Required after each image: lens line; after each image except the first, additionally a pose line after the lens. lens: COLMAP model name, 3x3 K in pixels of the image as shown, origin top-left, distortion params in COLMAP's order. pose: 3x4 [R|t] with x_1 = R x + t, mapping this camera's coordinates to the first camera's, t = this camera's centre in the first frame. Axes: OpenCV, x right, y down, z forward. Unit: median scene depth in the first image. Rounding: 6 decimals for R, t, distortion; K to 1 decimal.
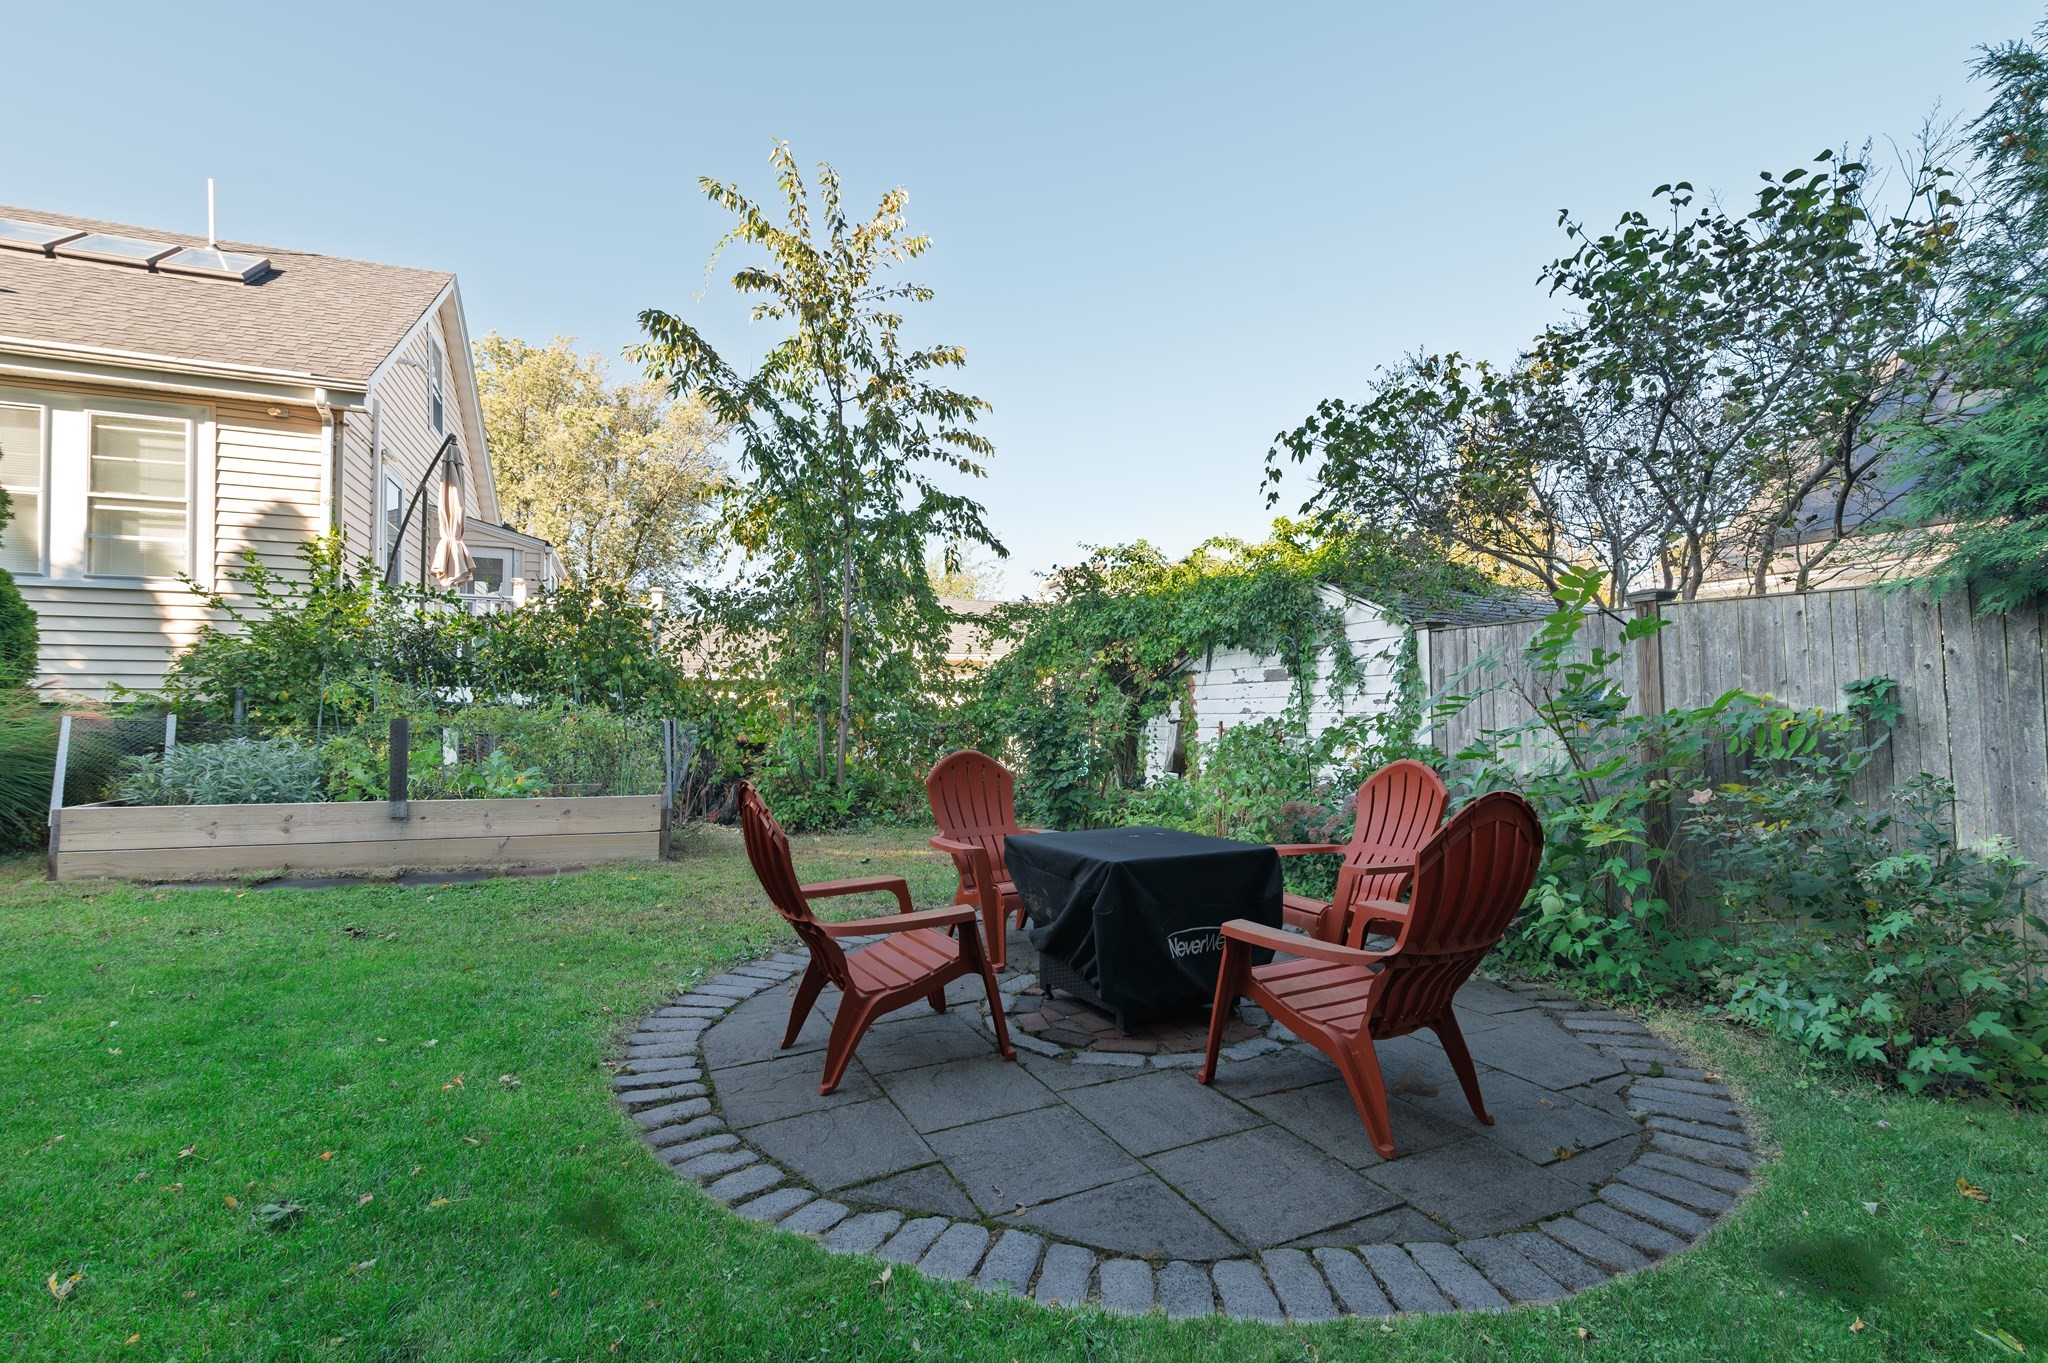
lens RADIAL K [[930.9, 0, 1036.8], [0, 930.9, 691.1], [0, 0, 1]] dist [0.010733, 0.000088]
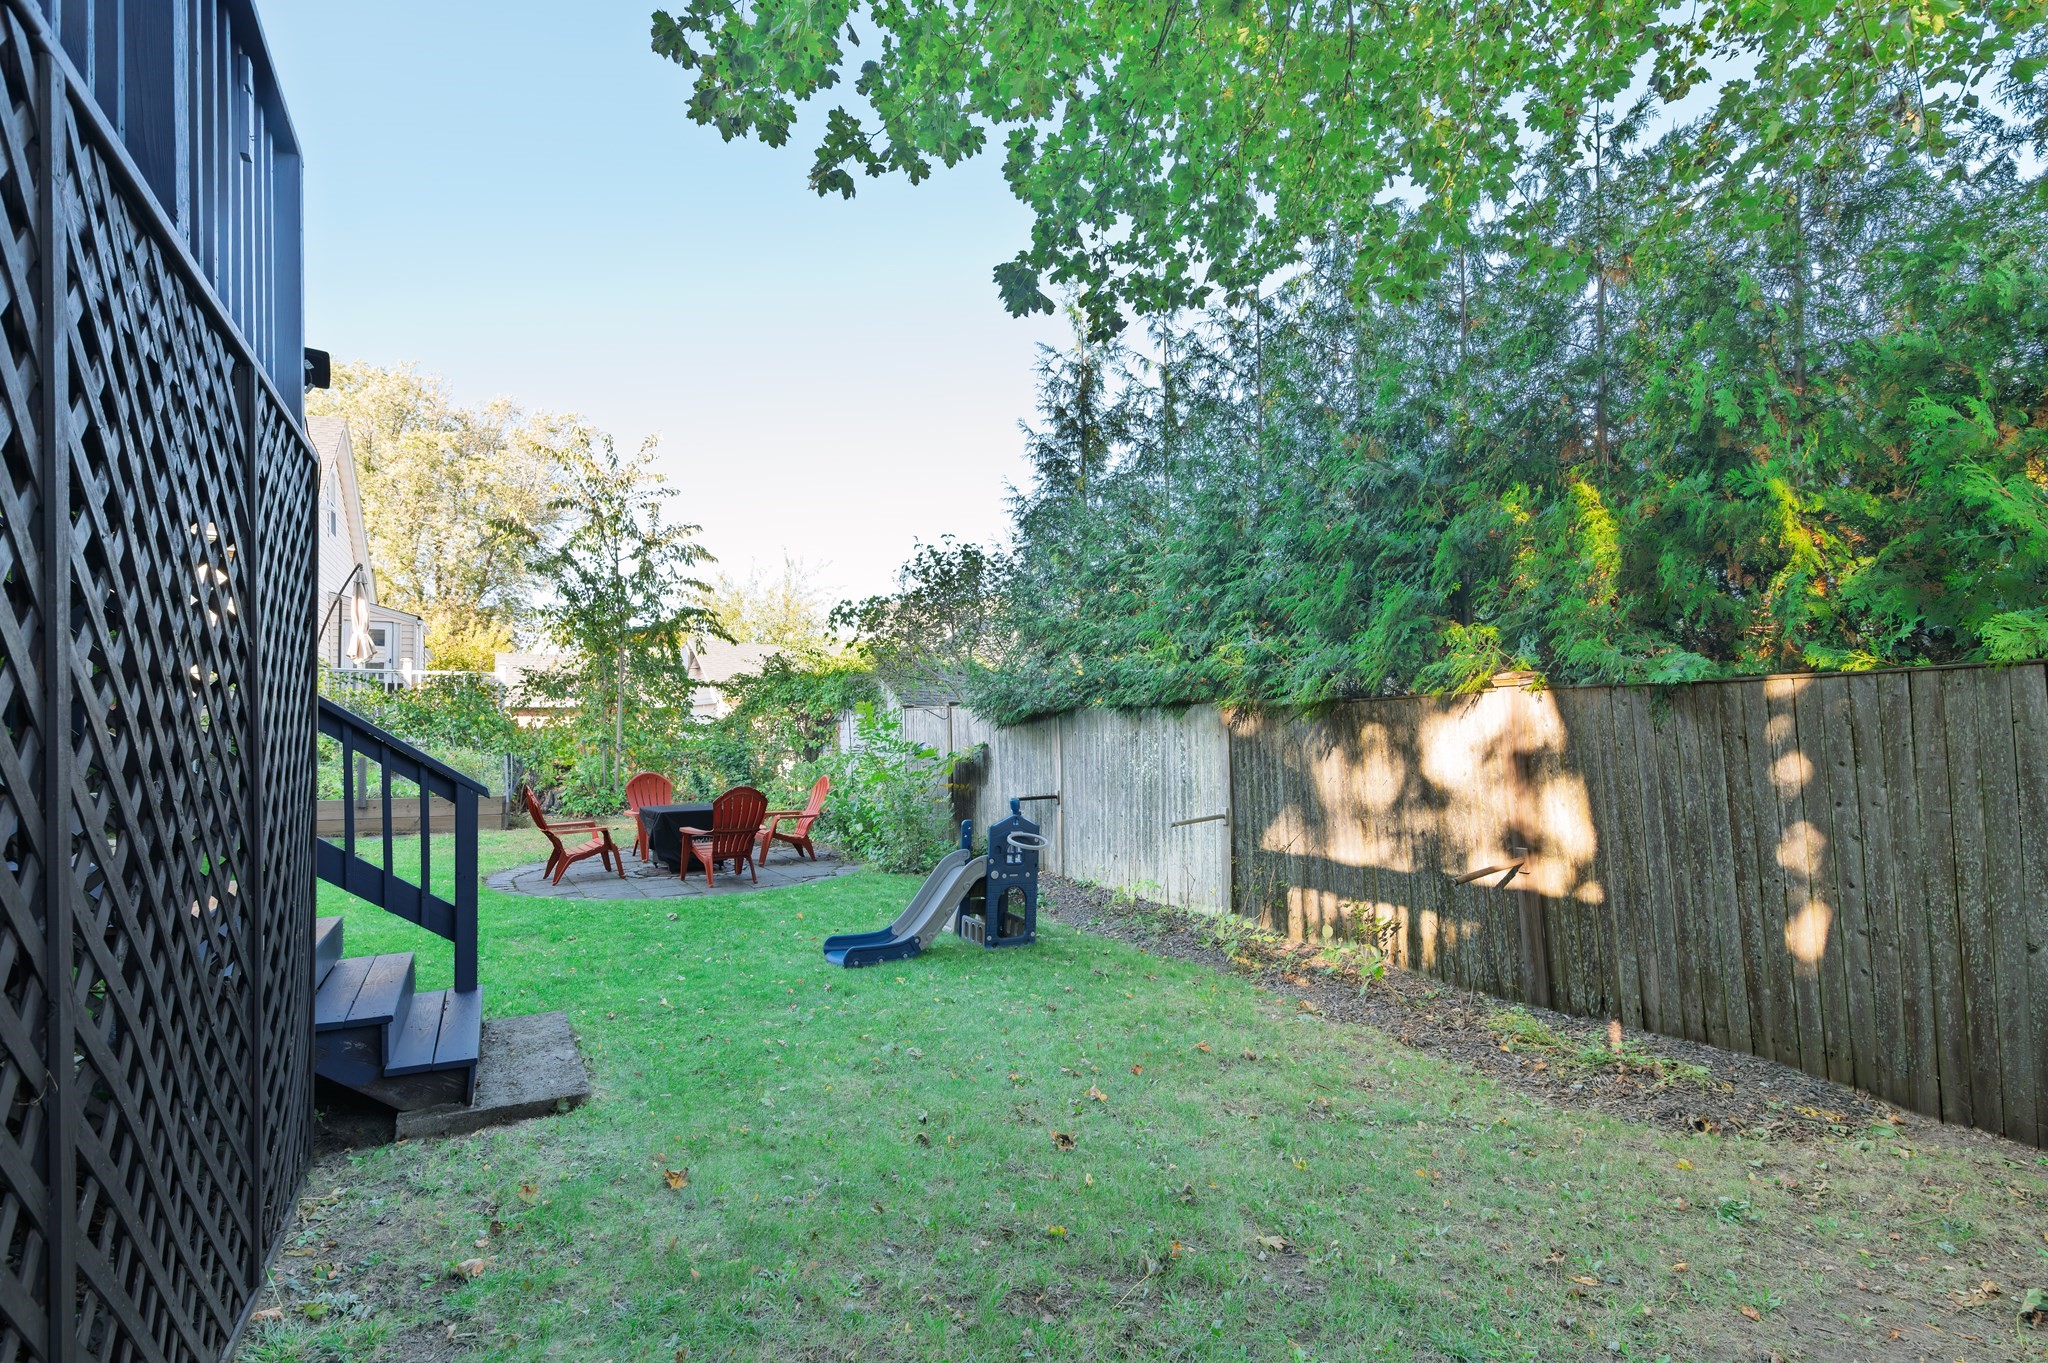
lens RADIAL K [[1007.1, 0, 1054.3], [0, 1007.1, 693.5], [0, 0, 1]] dist [0.009694, 0.000544]
pose [[0.994215, 0.000189, 0.107412, 0.359837], [-0.000162, 1.000000, -0.000259, -0.069981], [-0.107412, 0.000240, 0.994215, -0.849481]]
